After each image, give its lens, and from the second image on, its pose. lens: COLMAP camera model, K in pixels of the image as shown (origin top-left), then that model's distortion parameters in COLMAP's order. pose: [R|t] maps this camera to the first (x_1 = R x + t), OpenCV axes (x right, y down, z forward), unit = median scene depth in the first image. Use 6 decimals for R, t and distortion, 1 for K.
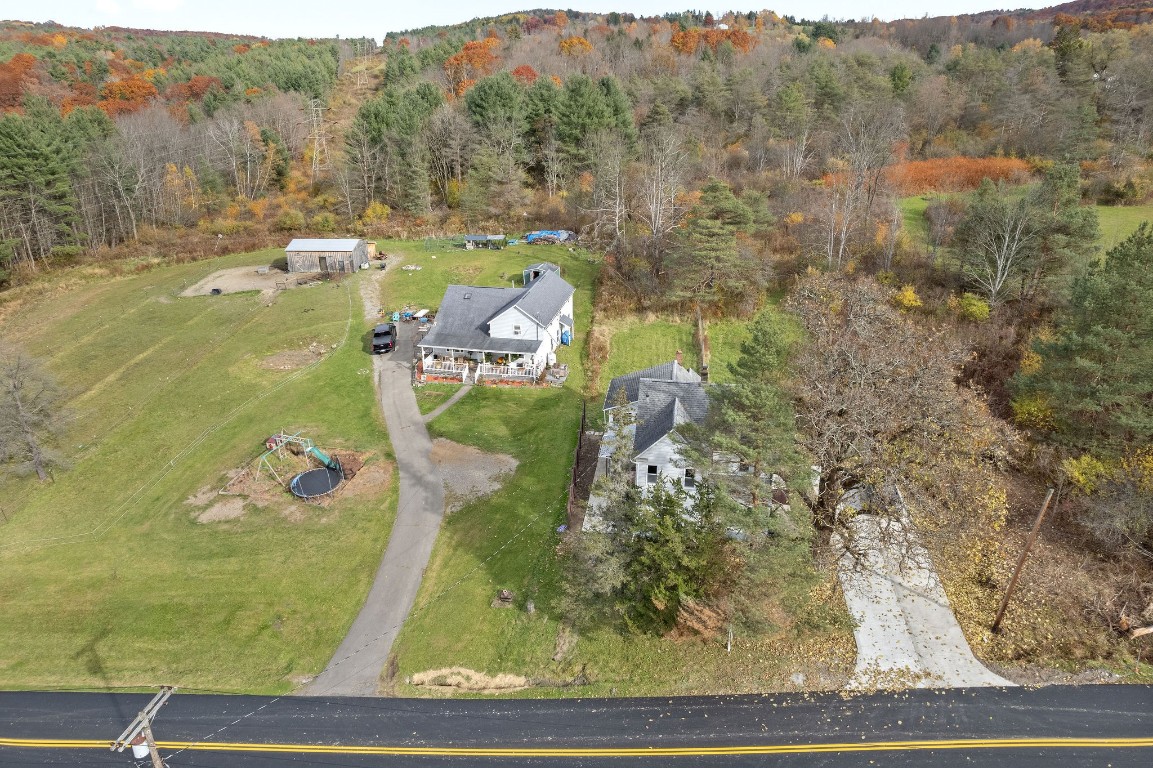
lens RADIAL K [[741.6, 0, 584.6], [0, 741.6, 369.3], [0, 0, 1]] dist [-0.081369, 0.065586]
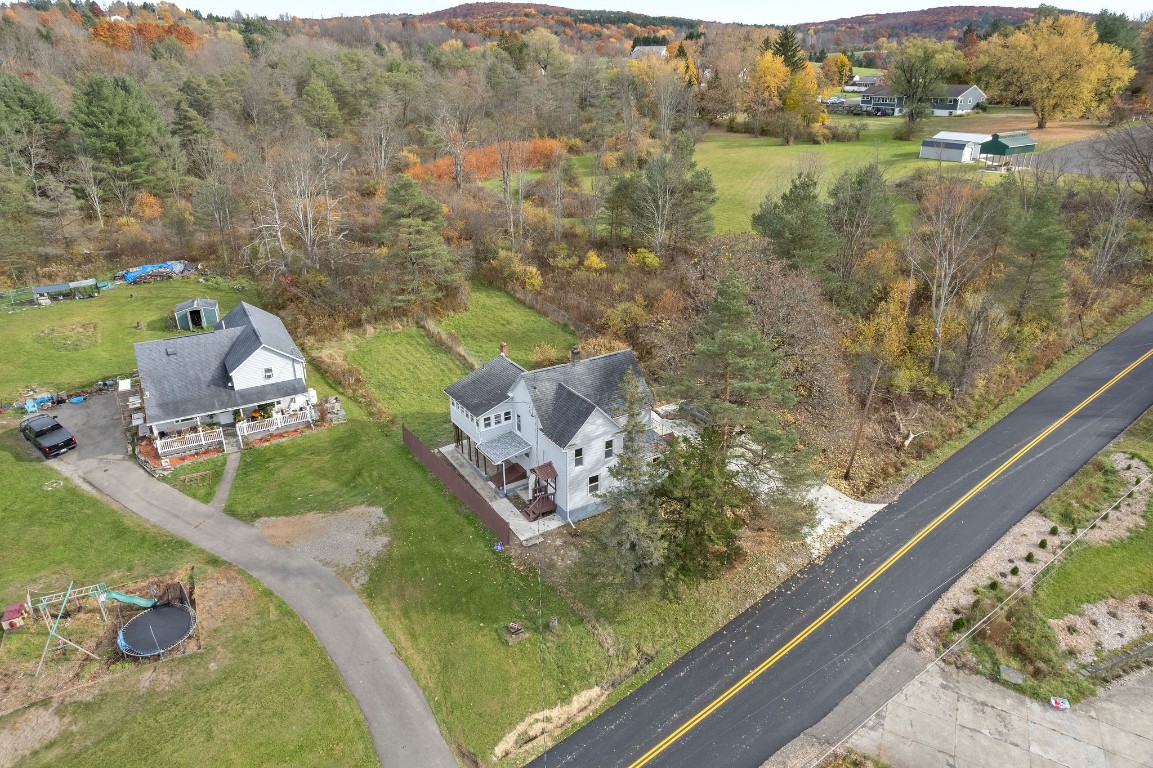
lens RADIAL K [[741.6, 0, 584.6], [0, 741.6, 369.3], [0, 0, 1]] dist [-0.081369, 0.065586]
pose [[0.749352, -0.247524, 0.614168, -0.385090], [0.245916, 0.965201, 0.088954, -0.049845], [-0.614814, 0.084376, 0.784146, 0.139441]]
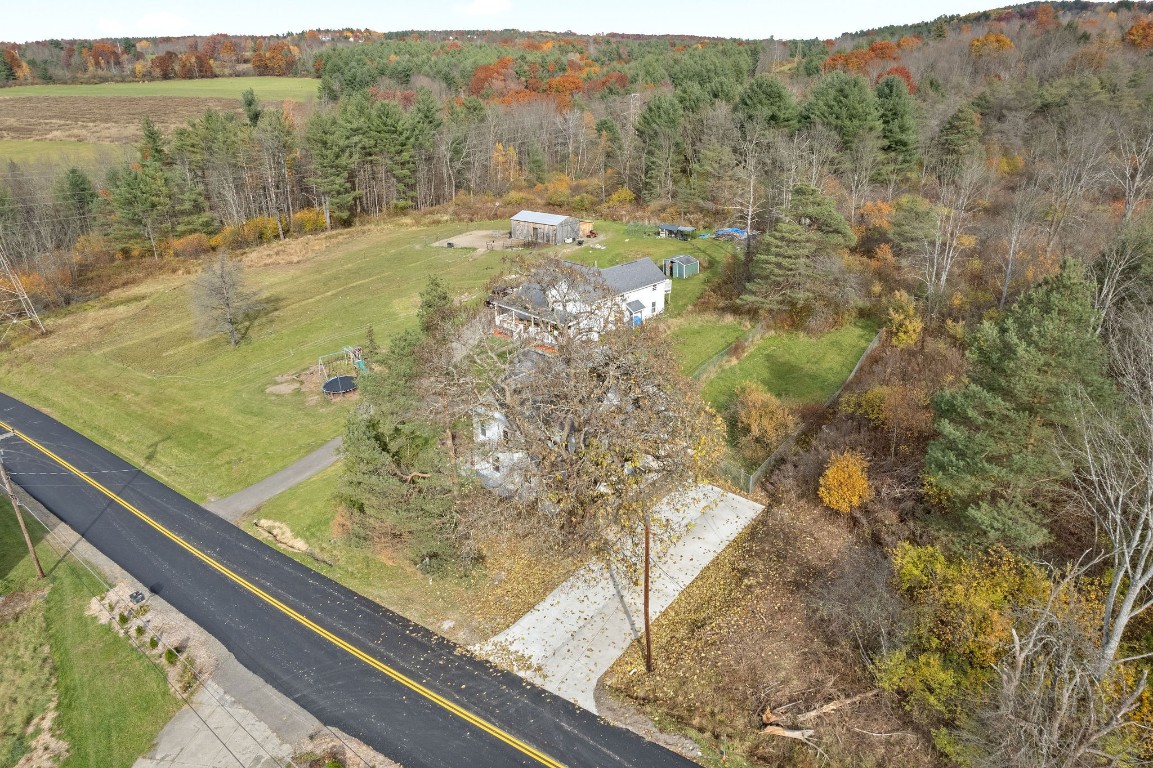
lens RADIAL K [[741.6, 0, 584.6], [0, 741.6, 369.3], [0, 0, 1]] dist [-0.081369, 0.065586]
pose [[0.836357, 0.202787, -0.509298, 0.585814], [-0.203170, 0.977564, 0.055594, -0.027679], [0.509145, 0.056977, 0.858793, 0.096041]]
